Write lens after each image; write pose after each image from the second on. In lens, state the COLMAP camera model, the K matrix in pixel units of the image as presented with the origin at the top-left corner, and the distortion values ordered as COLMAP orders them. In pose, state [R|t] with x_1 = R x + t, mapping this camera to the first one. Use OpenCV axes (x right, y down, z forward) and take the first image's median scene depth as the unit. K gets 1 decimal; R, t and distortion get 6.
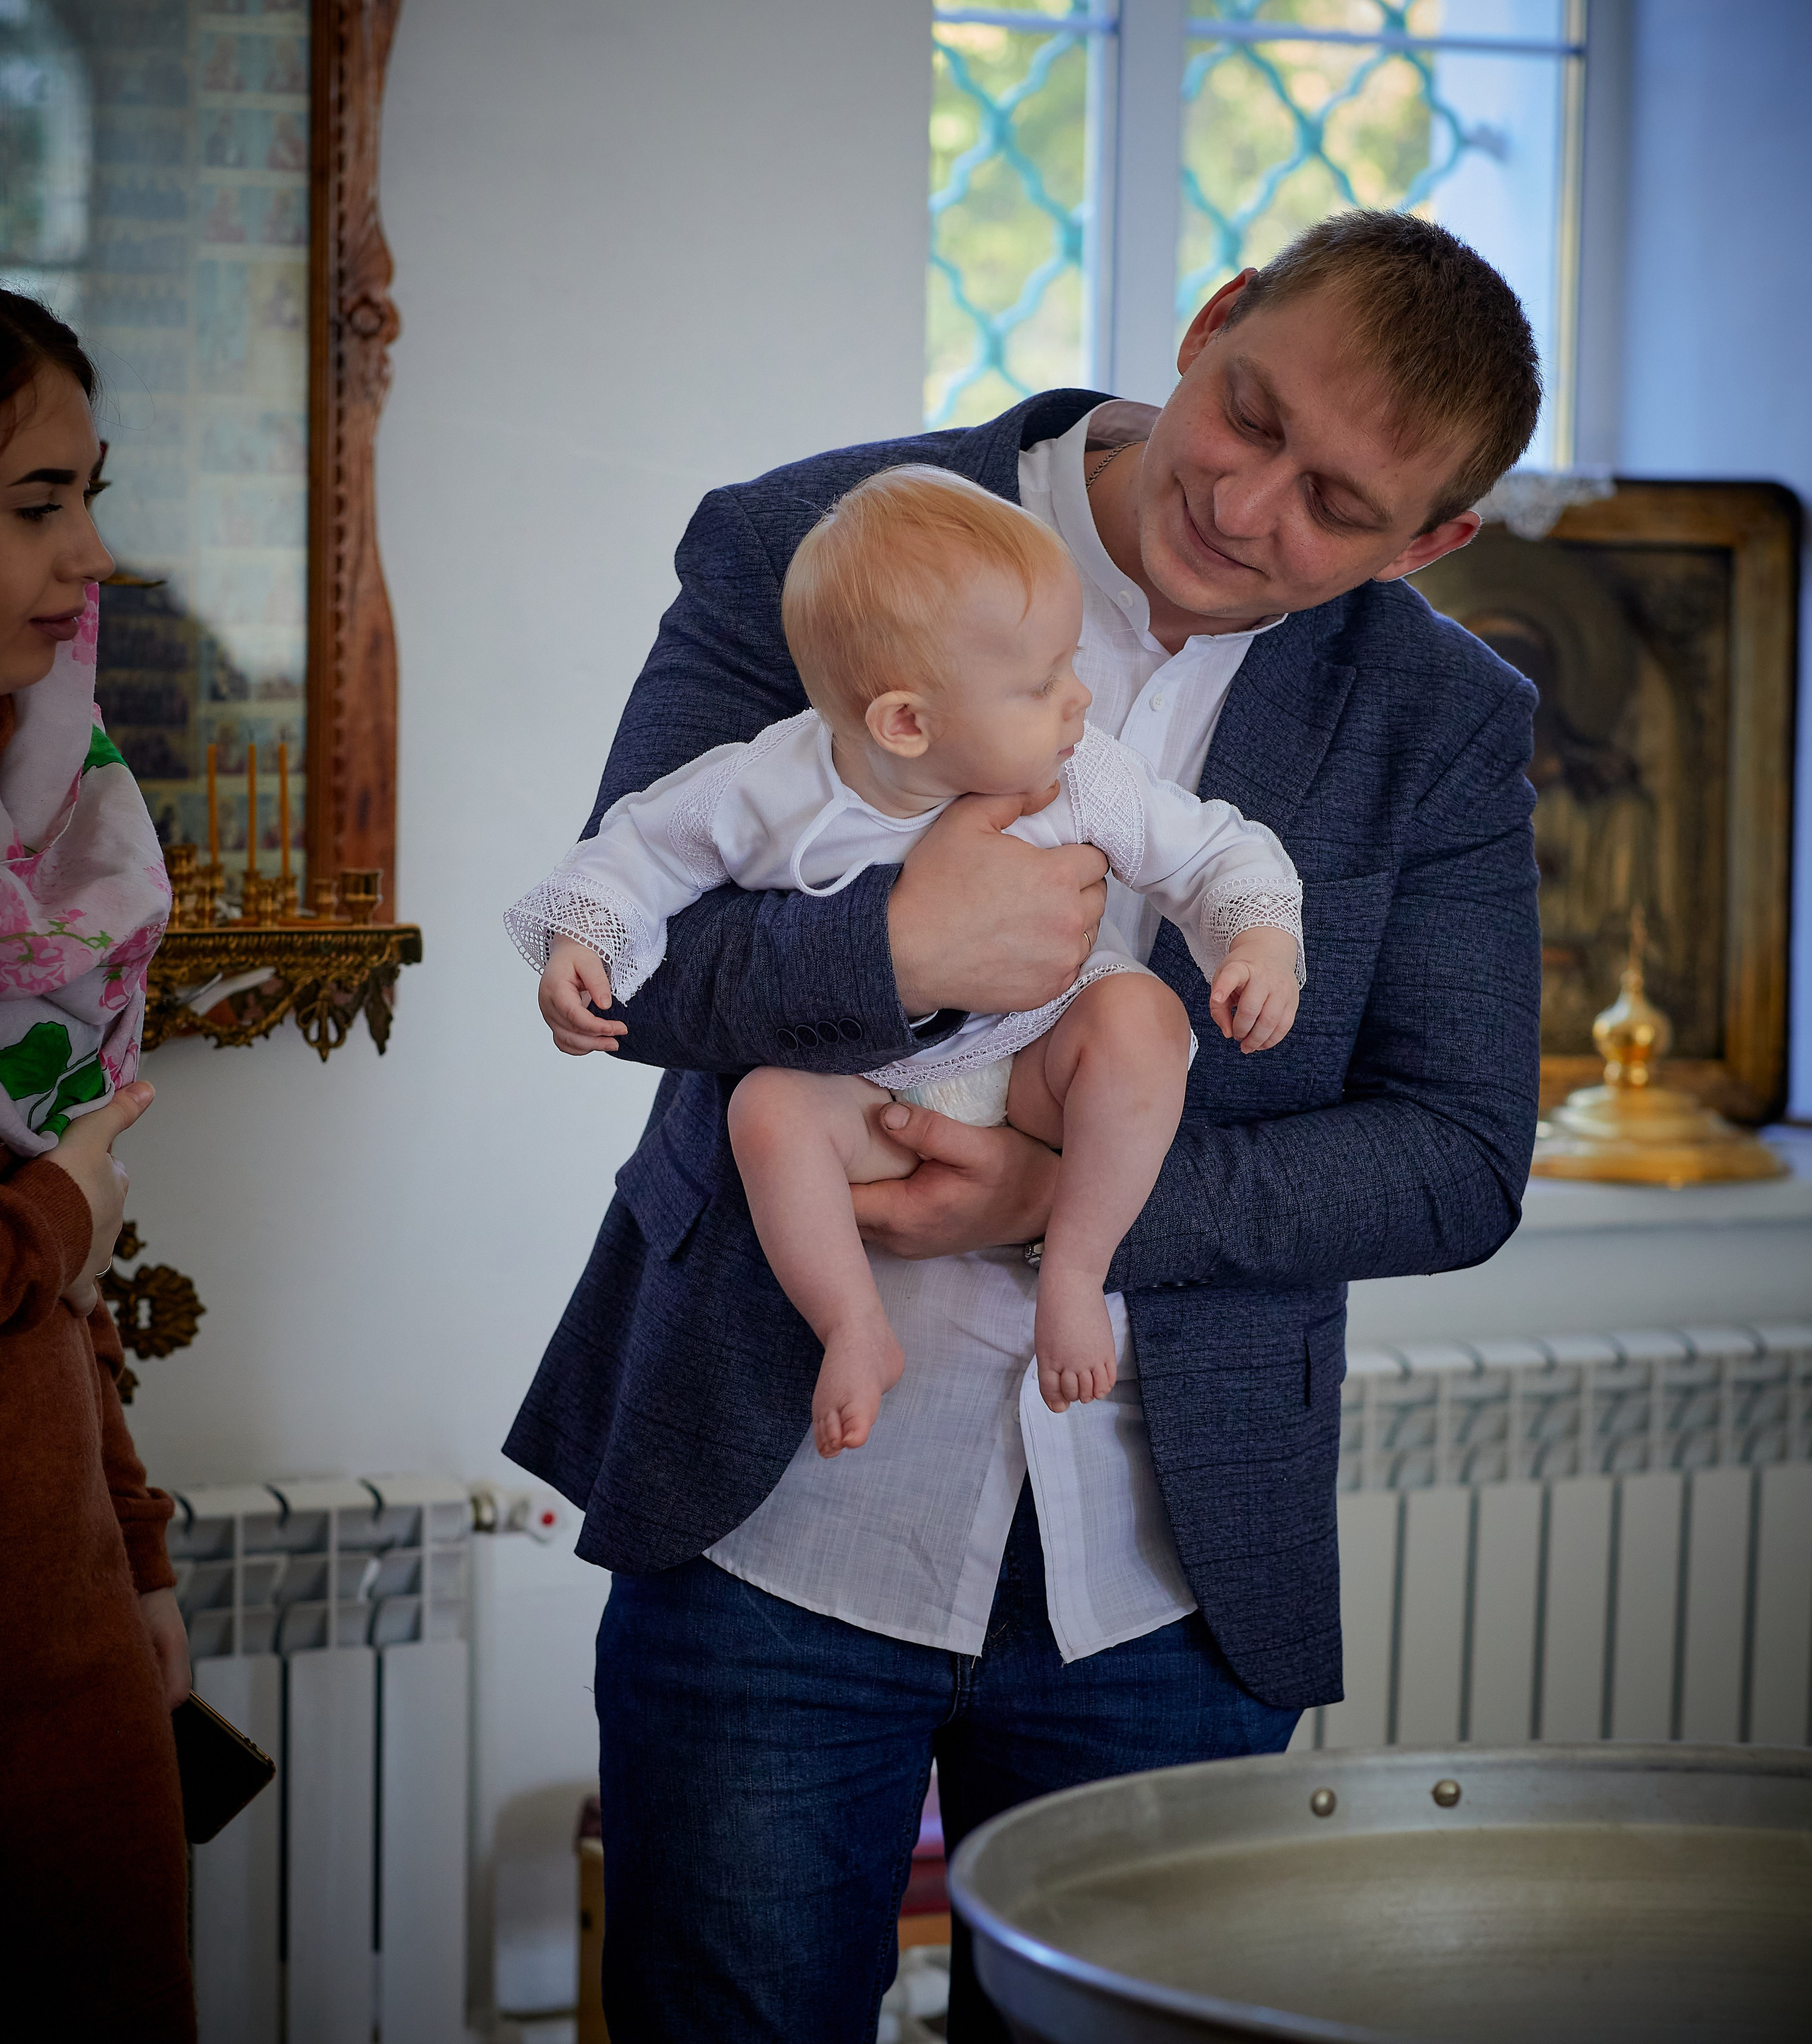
lens RADIAL K [[6295.0, 0, 925.6], [0, 6295.0, 1165.0], [0, 0, 1]] dist [0.028570, 0.000000]
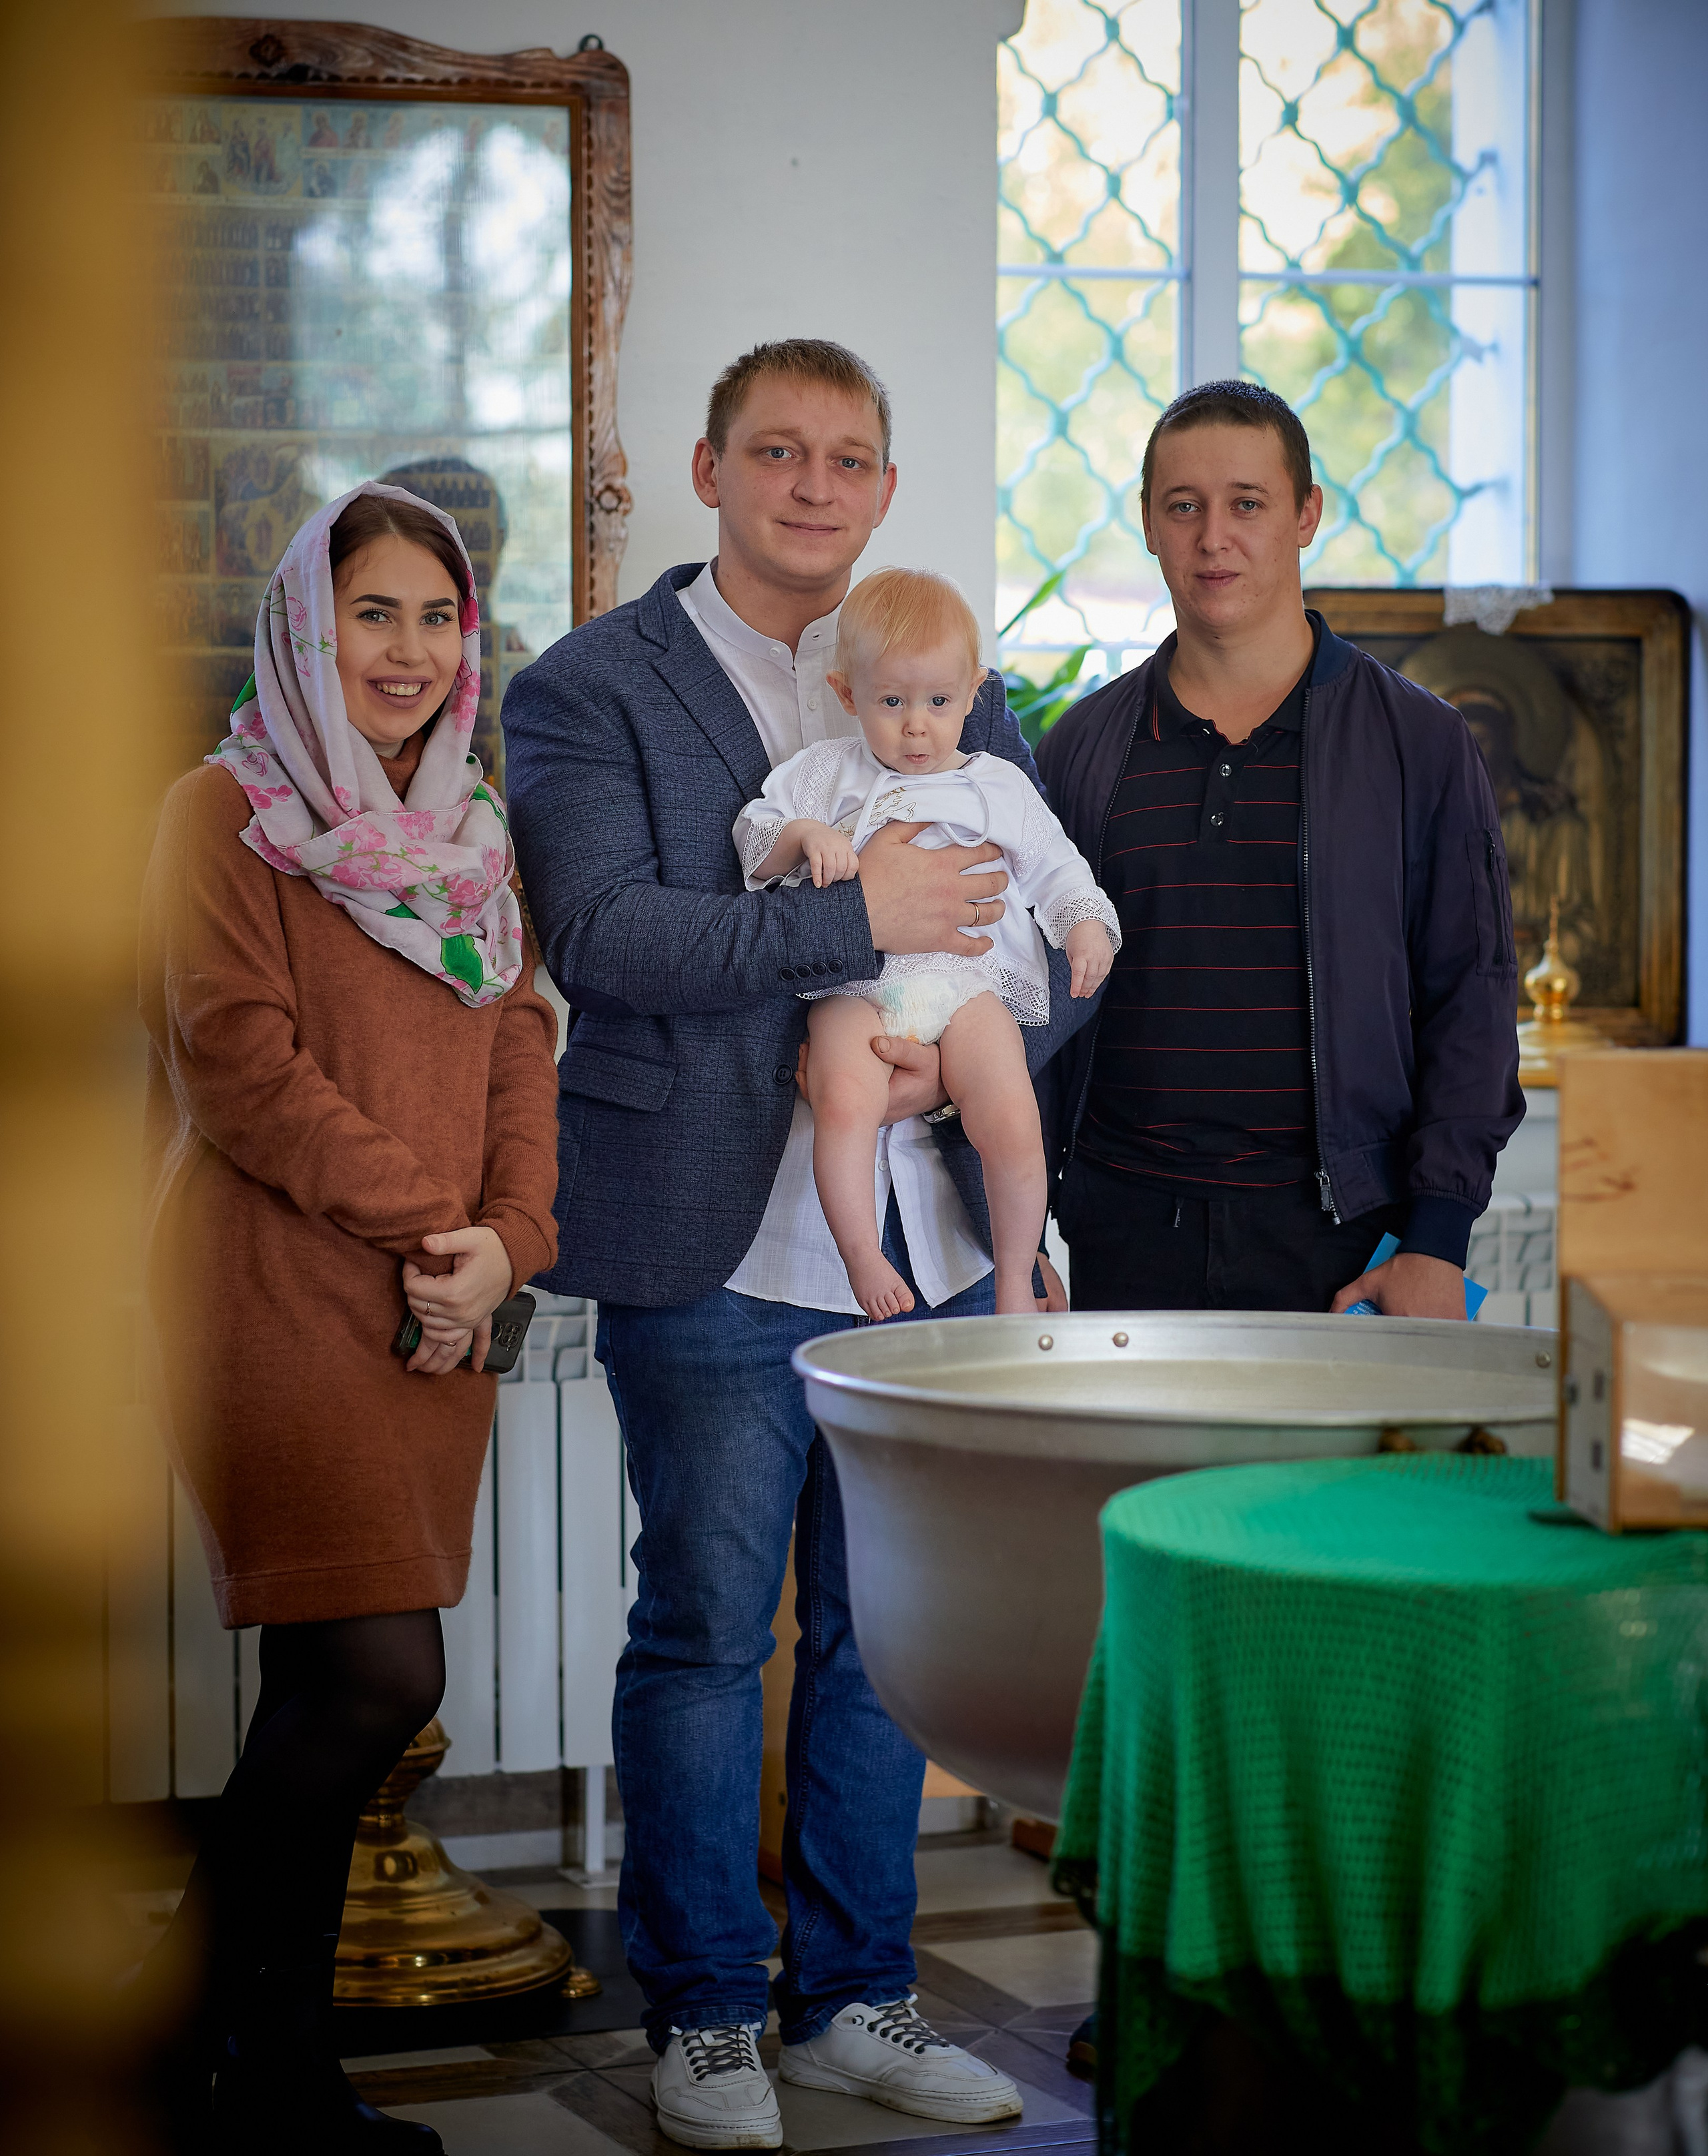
lens RADIAL K [[5791.4, 0, 813.7], [0, 5791.4, 1011.4], [0, 0, 1]] dist [0.076415, 0.000000]
pose [[0.994638, -0.013056, -0.102595, 0.100688], [0.008875, 0.999116, -0.041100, 0.045705], [0.103040, 0.039969, 0.993874, -0.370432]]
